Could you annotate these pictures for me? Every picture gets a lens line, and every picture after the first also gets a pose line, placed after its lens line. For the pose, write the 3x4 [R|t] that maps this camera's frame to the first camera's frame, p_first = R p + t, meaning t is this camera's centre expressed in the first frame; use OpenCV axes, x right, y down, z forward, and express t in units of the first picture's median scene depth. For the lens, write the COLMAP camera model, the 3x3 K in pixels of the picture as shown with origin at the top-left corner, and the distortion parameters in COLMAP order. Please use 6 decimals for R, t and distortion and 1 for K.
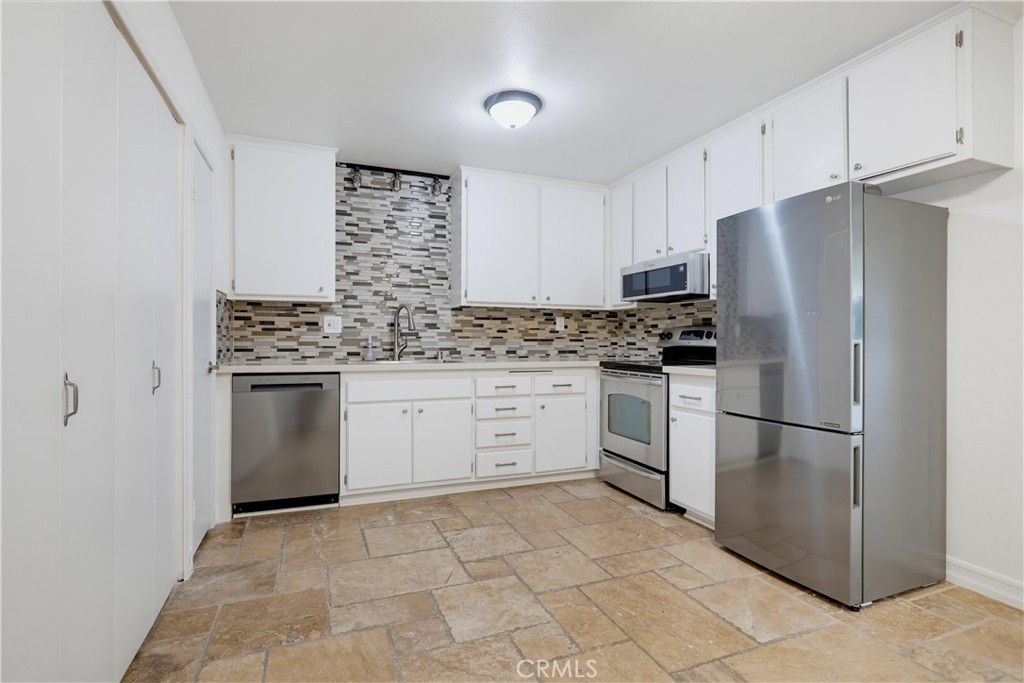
lens RADIAL K [[495.2, 0, 507.9], [0, 495.2, 339.0], [0, 0, 1]] dist [-0.004368, 0.000205]
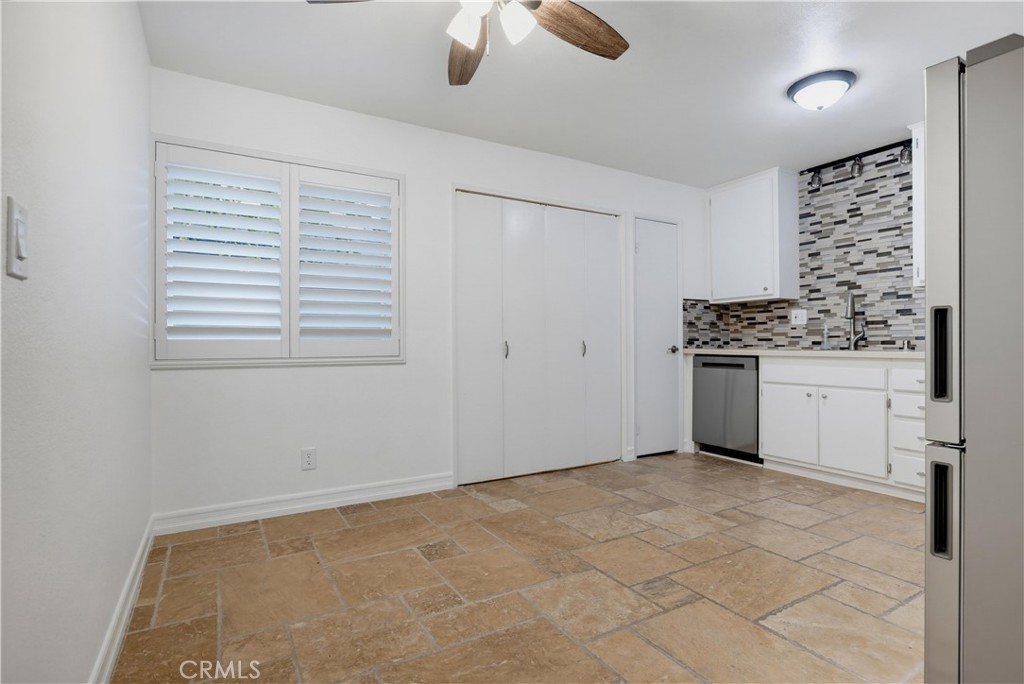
lens RADIAL K [[502.9, 0, 504.1], [0, 502.9, 342.0], [0, 0, 1]] dist [-0.005042, 0.000463]
pose [[0.141329, -0.006053, -0.989944, 0.681919], [0.007099, 0.999962, -0.005101, 0.028819], [0.989937, -0.006307, 0.141366, 0.173127]]
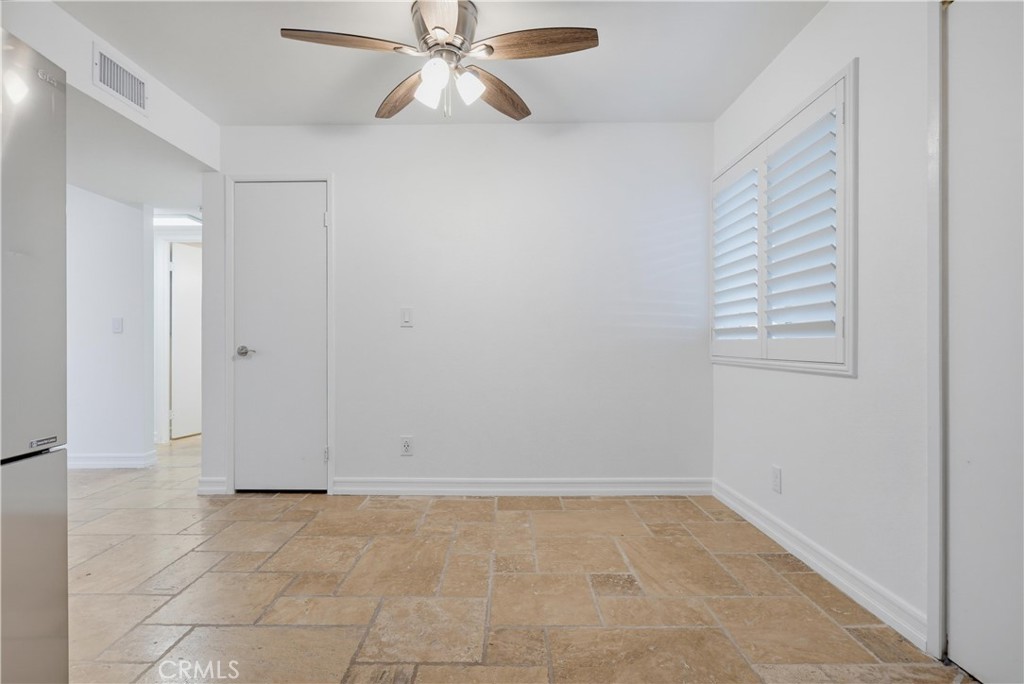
lens RADIAL K [[502.9, 0, 504.1], [0, 502.9, 342.0], [0, 0, 1]] dist [-0.005042, 0.000463]
pose [[-0.925376, 0.000046, 0.379051, -0.063441], [-0.002614, 0.999975, -0.006502, 0.028522], [-0.379041, -0.007007, -0.925353, 0.741417]]
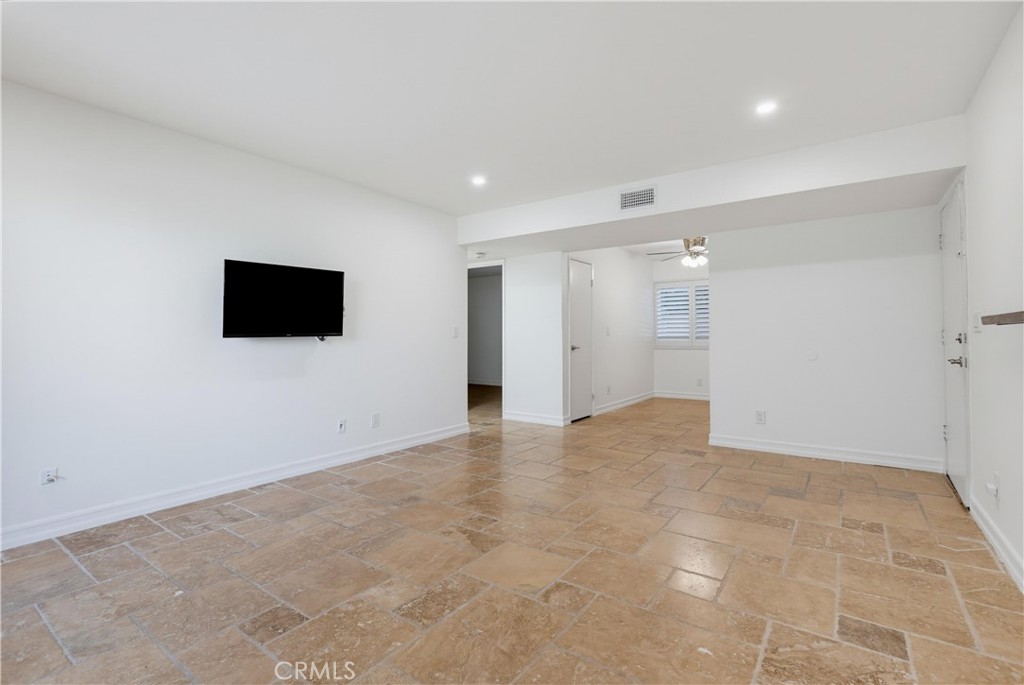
lens RADIAL K [[472.8, 0, 498.6], [0, 472.8, 320.8], [0, 0, 1]] dist [0.000041, 0.000517]
pose [[-0.851834, -0.016228, -0.523560, 1.757546], [0.004154, 0.999279, -0.037732, 0.007093], [0.523795, -0.034317, -0.851153, 1.335504]]
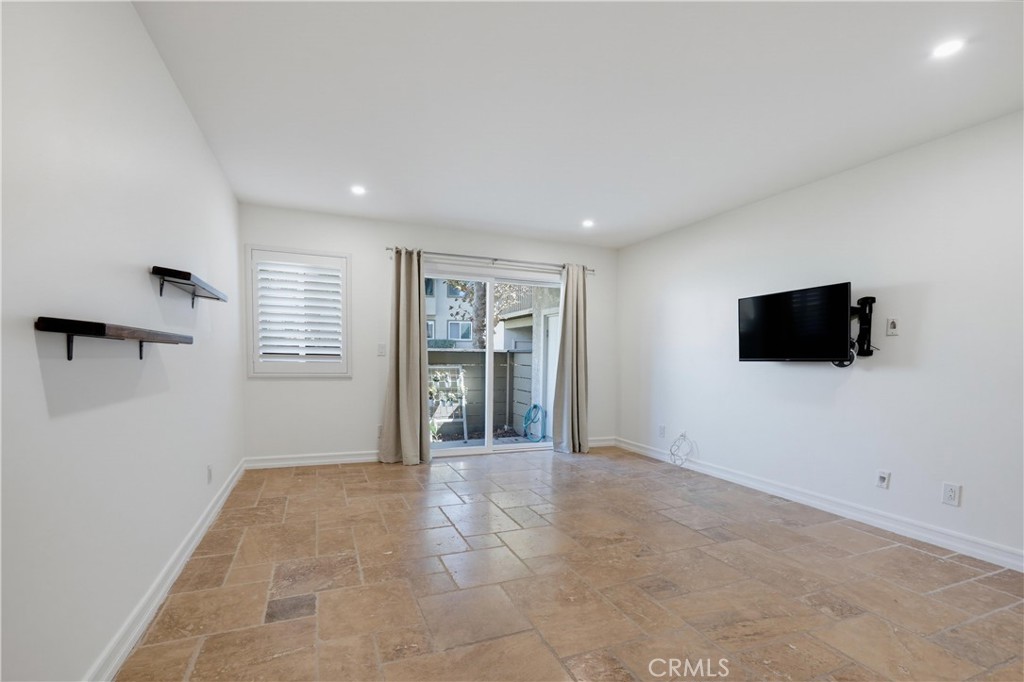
lens RADIAL K [[464.0, 0, 510.6], [0, 464.0, 358.0], [0, 0, 1]] dist [-0.002802, -0.000359]
pose [[-0.010566, -0.002515, 0.999941, 0.657176], [-0.019718, 0.999803, 0.002306, 0.002682], [-0.999750, -0.019693, -0.010613, 0.877543]]
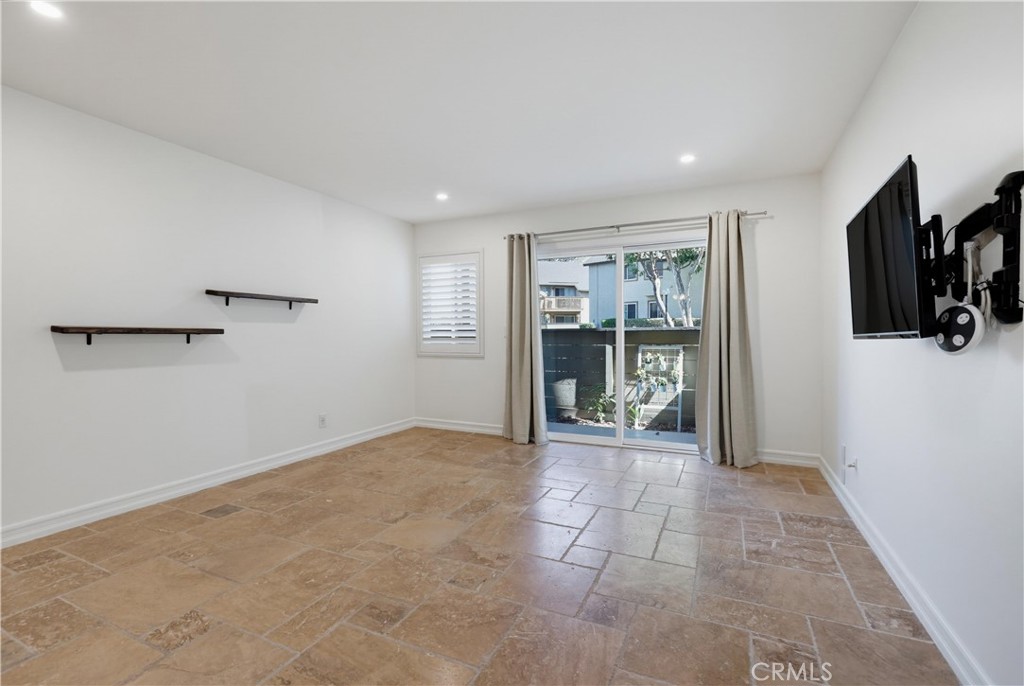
lens RADIAL K [[460.8, 0, 502.8], [0, 460.8, 321.3], [0, 0, 1]] dist [-0.004757, 0.000432]
pose [[0.738758, 0.016063, 0.673779, 1.016864], [0.002442, 0.999646, -0.026509, -0.004973], [-0.673966, 0.021229, 0.738457, 0.203410]]
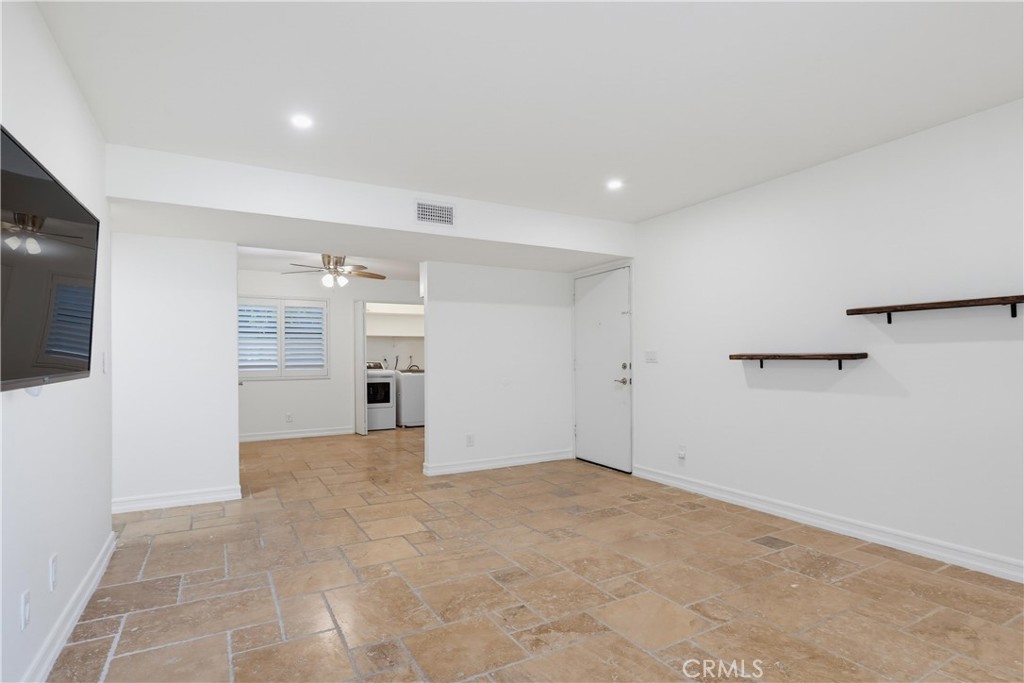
lens RADIAL K [[527.6, 0, 509.0], [0, 527.6, 355.6], [0, 0, 1]] dist [-0.004529, 0.000168]
pose [[0.129198, -0.007553, -0.991590, 2.020513], [0.011481, 0.999915, -0.006120, -0.013678], [0.991552, -0.010594, 0.129274, 0.571427]]
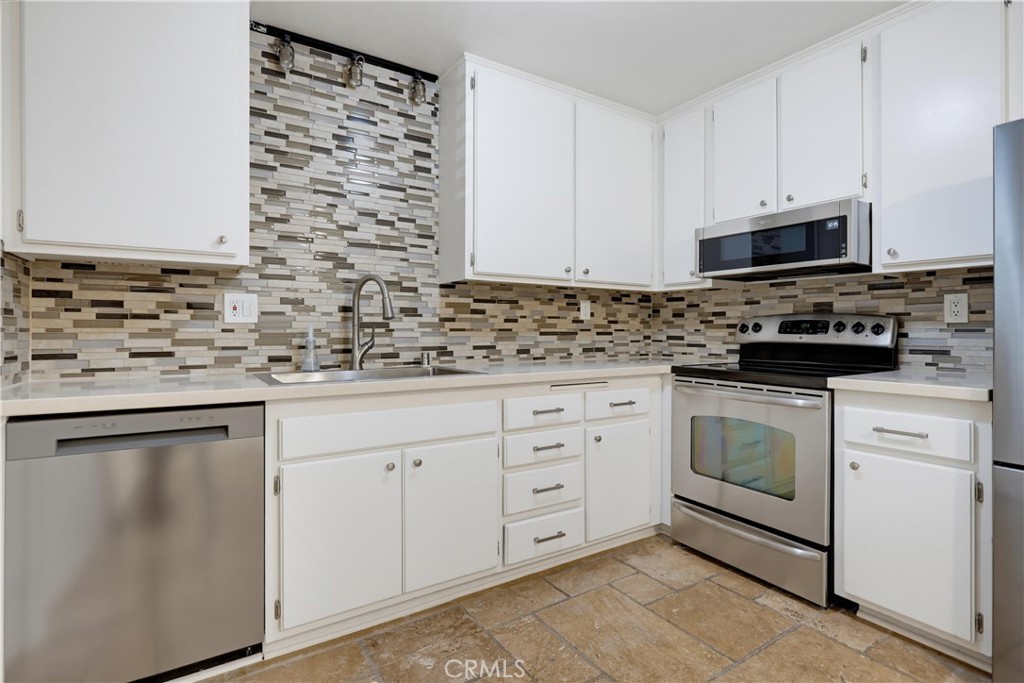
lens RADIAL K [[499.6, 0, 510.3], [0, 499.6, 329.1], [0, 0, 1]] dist [-0.004222, -0.000431]
pose [[0.980968, -0.000733, 0.194169, -0.163306], [0.000228, 0.999997, 0.002620, -0.006670], [-0.194170, -0.002526, 0.980965, 0.382309]]
